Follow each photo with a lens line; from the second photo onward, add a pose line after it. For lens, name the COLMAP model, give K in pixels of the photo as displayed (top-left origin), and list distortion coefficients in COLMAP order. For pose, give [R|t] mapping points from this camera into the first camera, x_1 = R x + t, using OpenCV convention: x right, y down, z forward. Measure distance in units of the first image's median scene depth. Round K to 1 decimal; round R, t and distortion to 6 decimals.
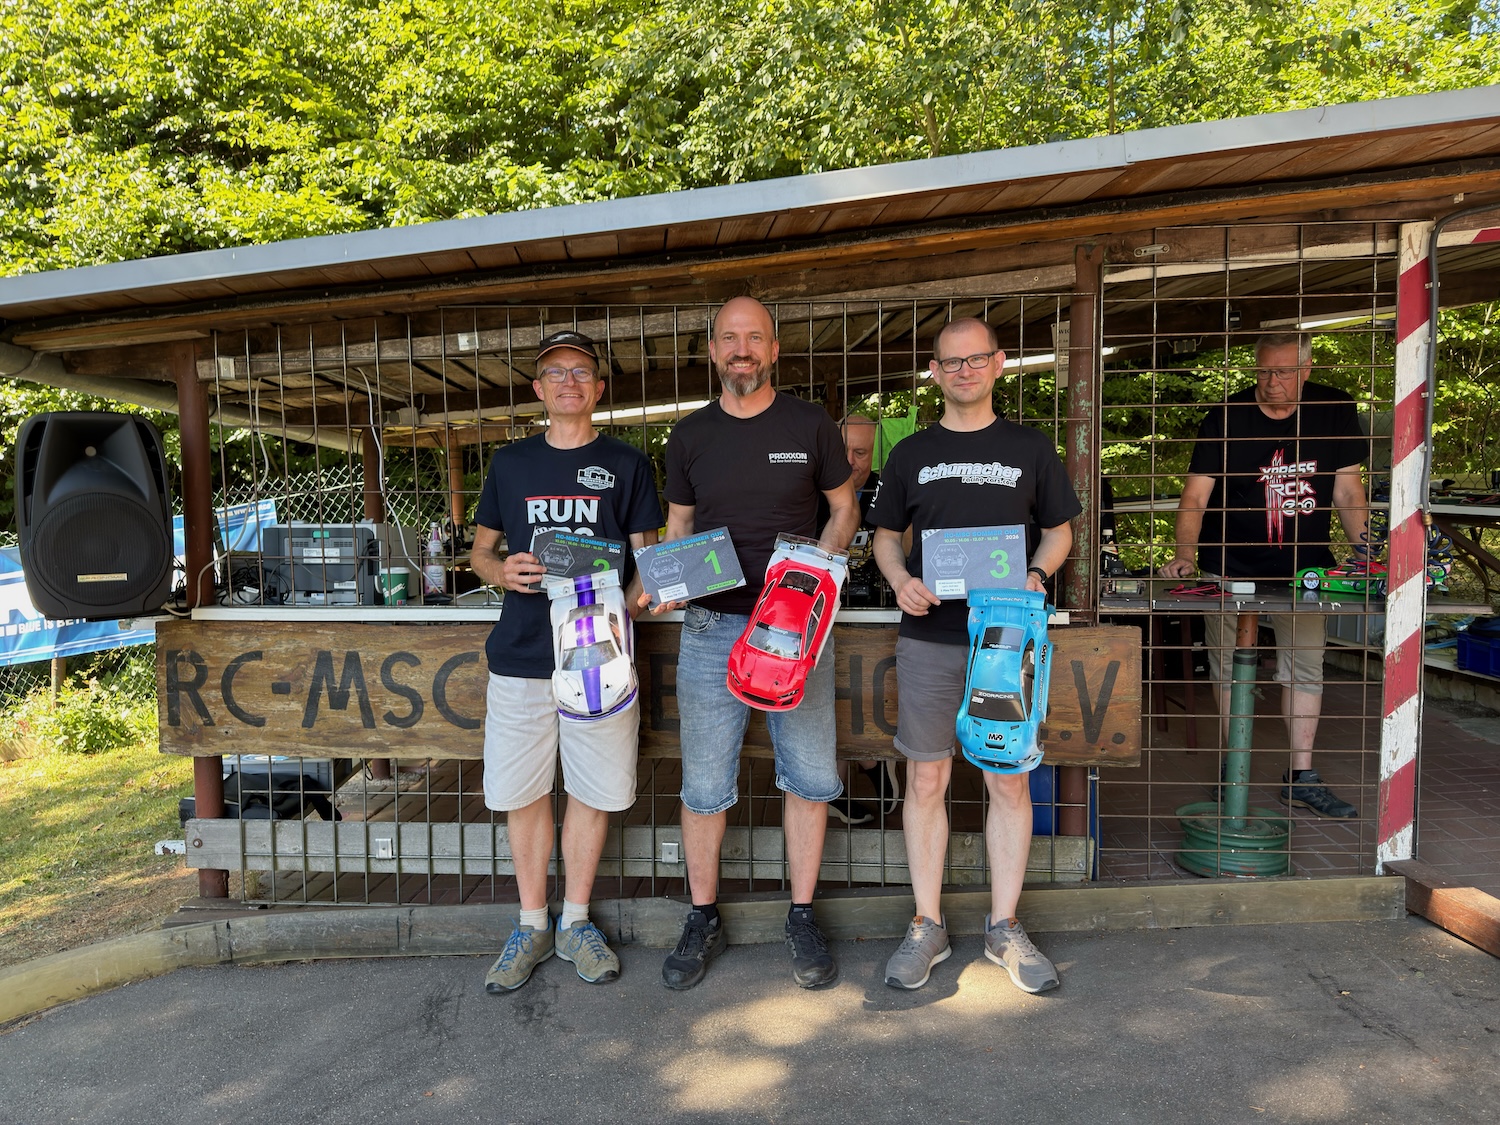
lens RADIAL K [[1057.5, 0, 727.9], [0, 1057.5, 563.7], [0, 0, 1]] dist [0.004466, -0.016040]
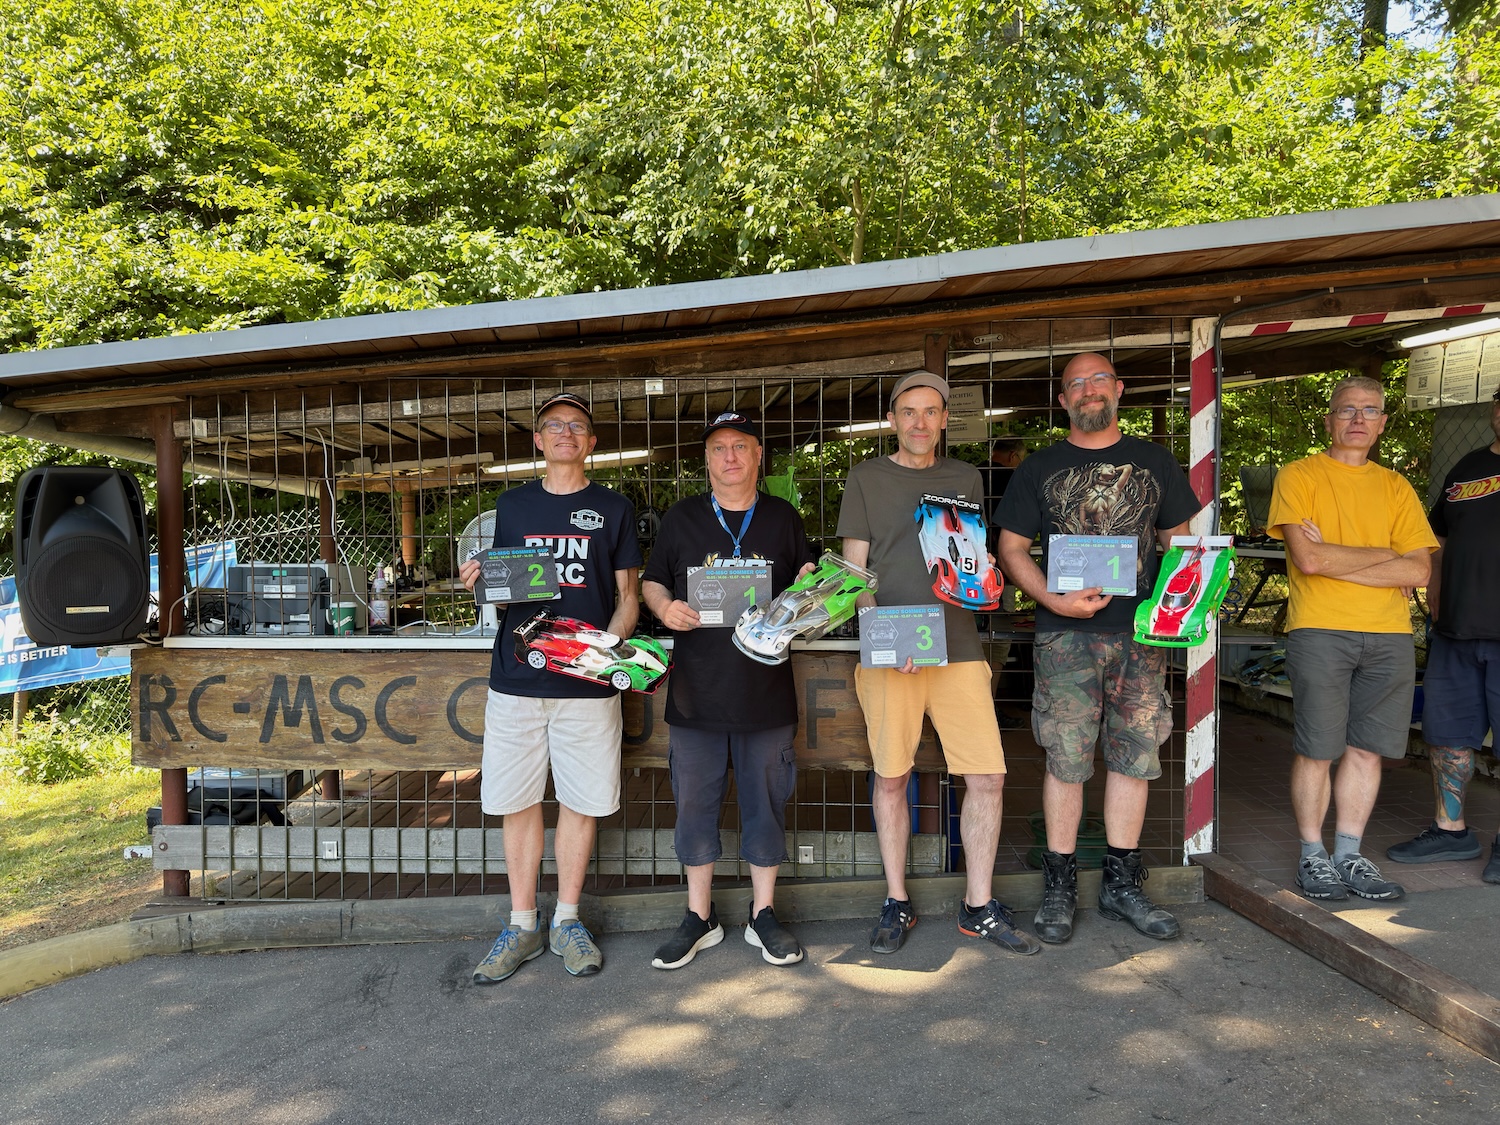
lens RADIAL K [[1047.5, 0, 714.9], [0, 1047.5, 563.3], [0, 0, 1]] dist [-0.002145, -0.009538]
pose [[0.999594, 0.005059, 0.028042, 0.053864], [-0.003931, 0.999186, -0.040150, 0.005493], [-0.028222, 0.040024, 0.998800, -0.143713]]
